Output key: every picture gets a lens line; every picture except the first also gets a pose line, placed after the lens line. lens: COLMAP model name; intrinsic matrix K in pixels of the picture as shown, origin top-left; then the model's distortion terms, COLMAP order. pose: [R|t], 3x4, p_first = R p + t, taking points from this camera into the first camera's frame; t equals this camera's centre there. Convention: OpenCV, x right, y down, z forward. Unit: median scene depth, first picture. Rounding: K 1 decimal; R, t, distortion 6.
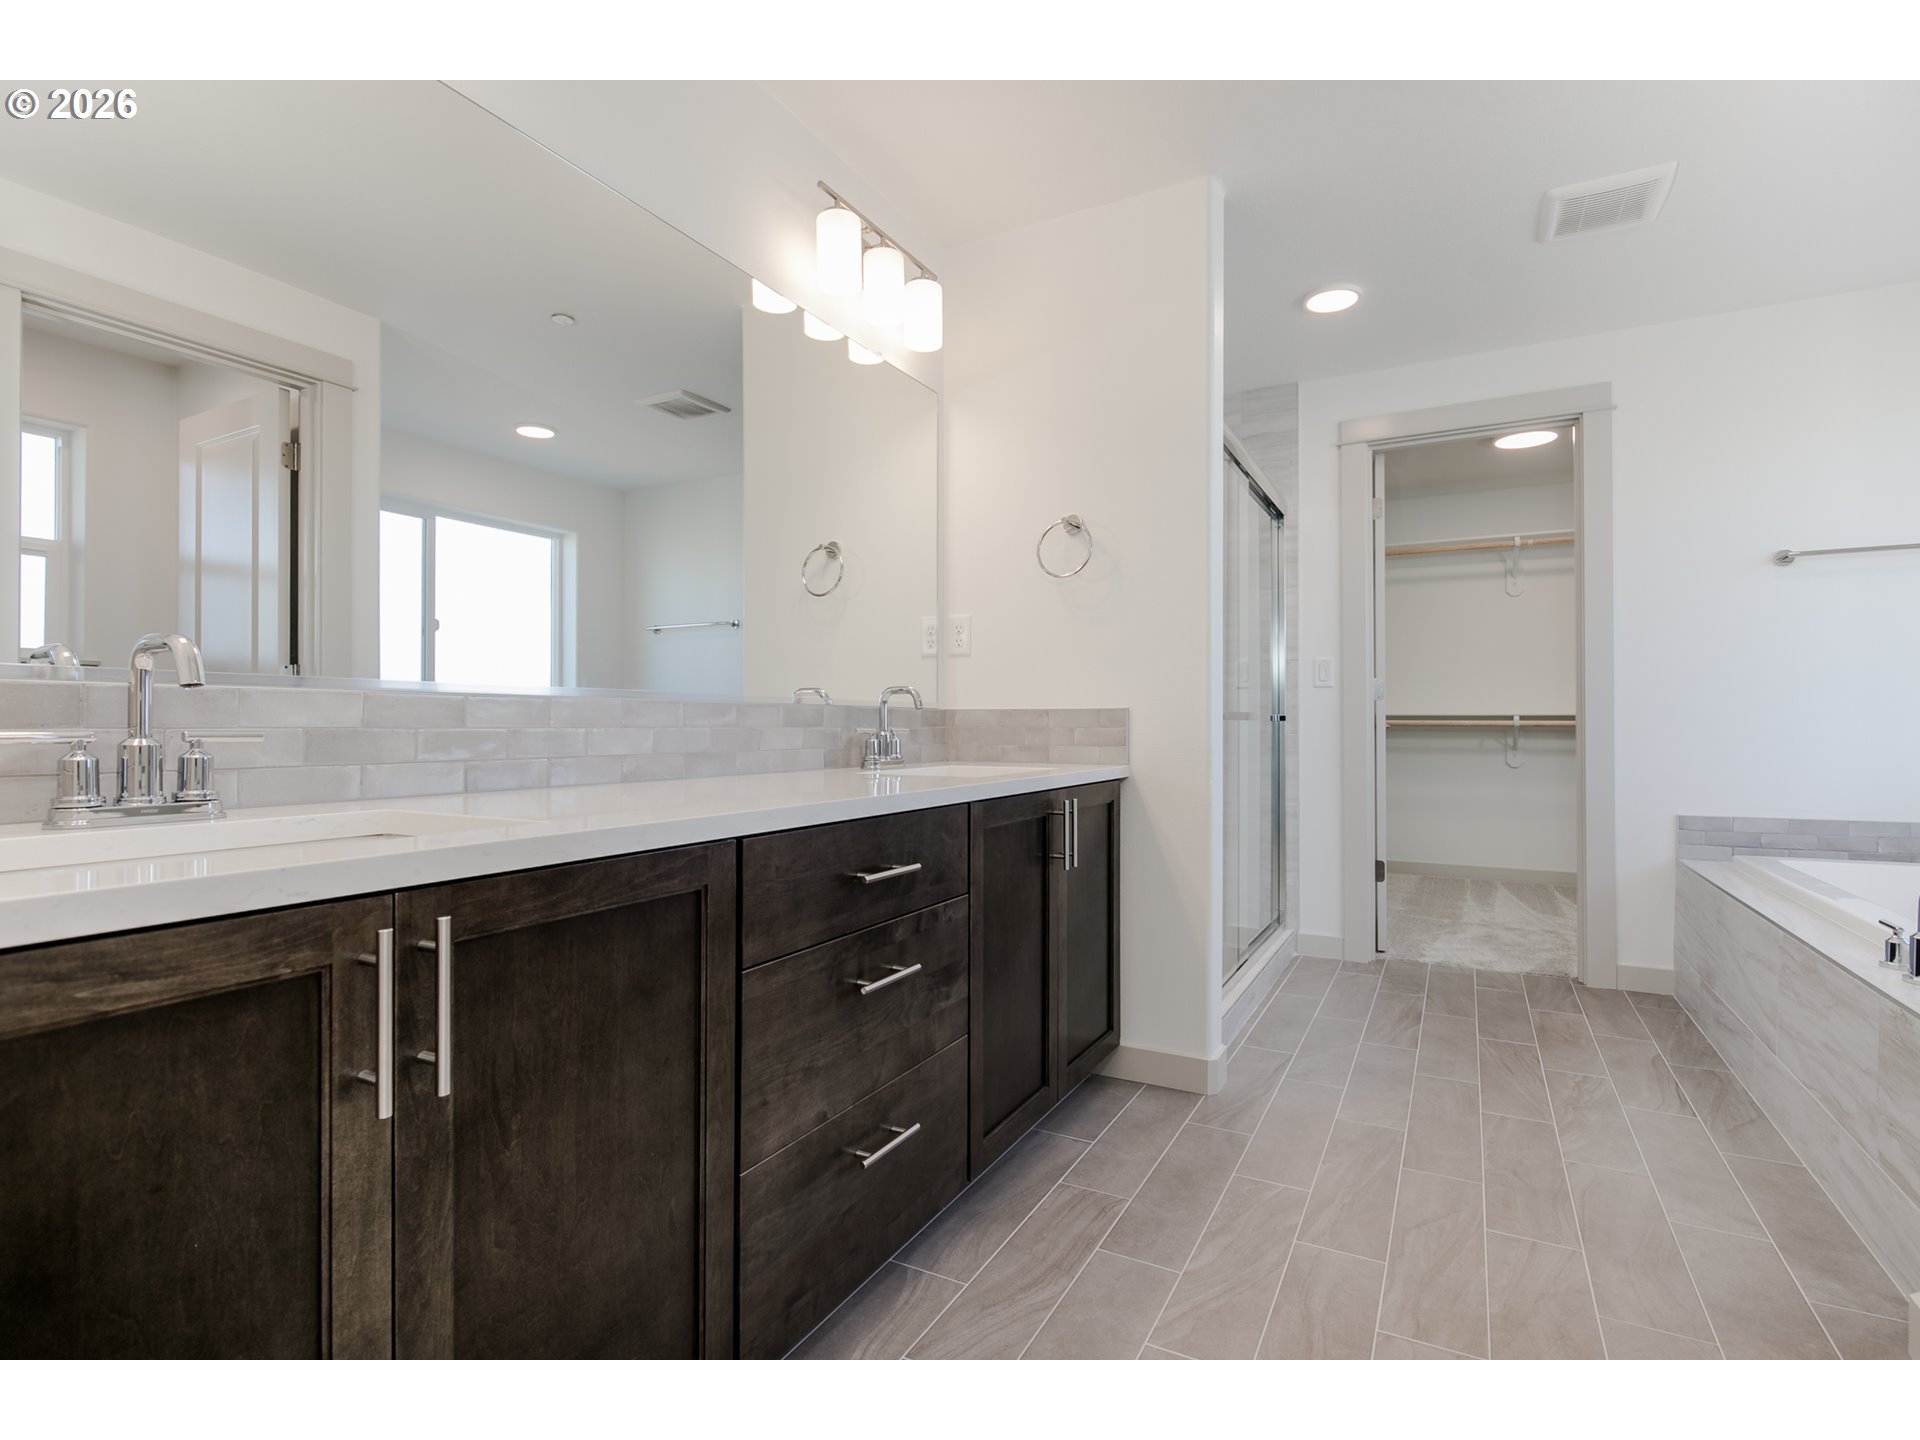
lens RADIAL K [[915.1, 0, 971.2], [0, 915.1, 716.2], [0, 0, 1]] dist [-0.009112, 0.002846]
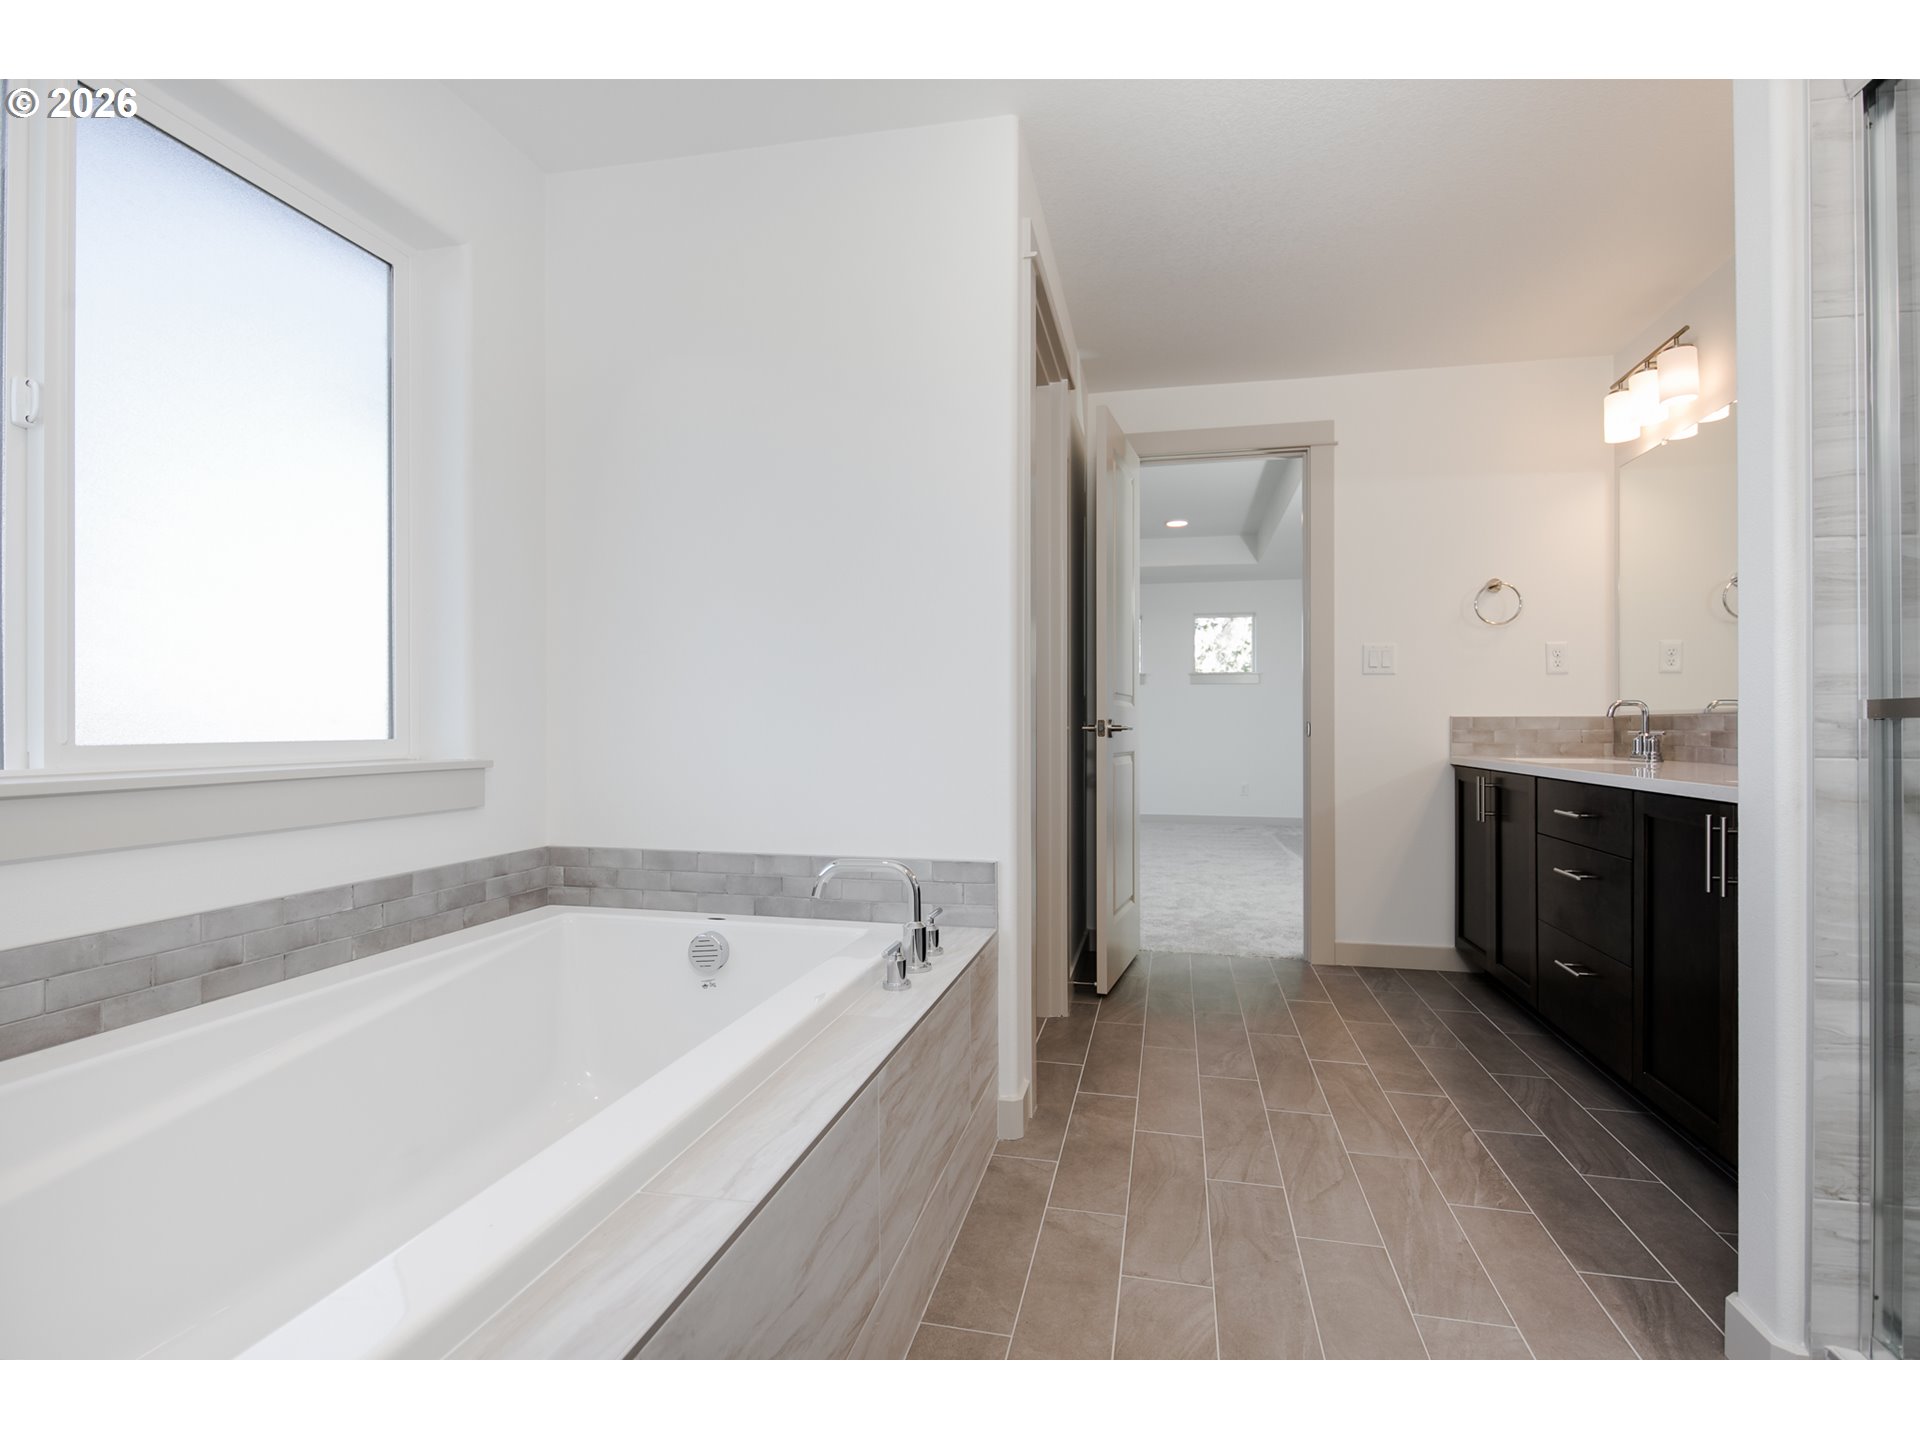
lens RADIAL K [[915.1, 0, 962.7], [0, 915.1, 719.2], [0, 0, 1]] dist [-0.009112, 0.002846]
pose [[-0.964818, -0.008946, -0.262766, 1.402461], [-0.005508, 0.999889, -0.013818, 0.021951], [0.262860, -0.011885, -0.964761, 2.239618]]
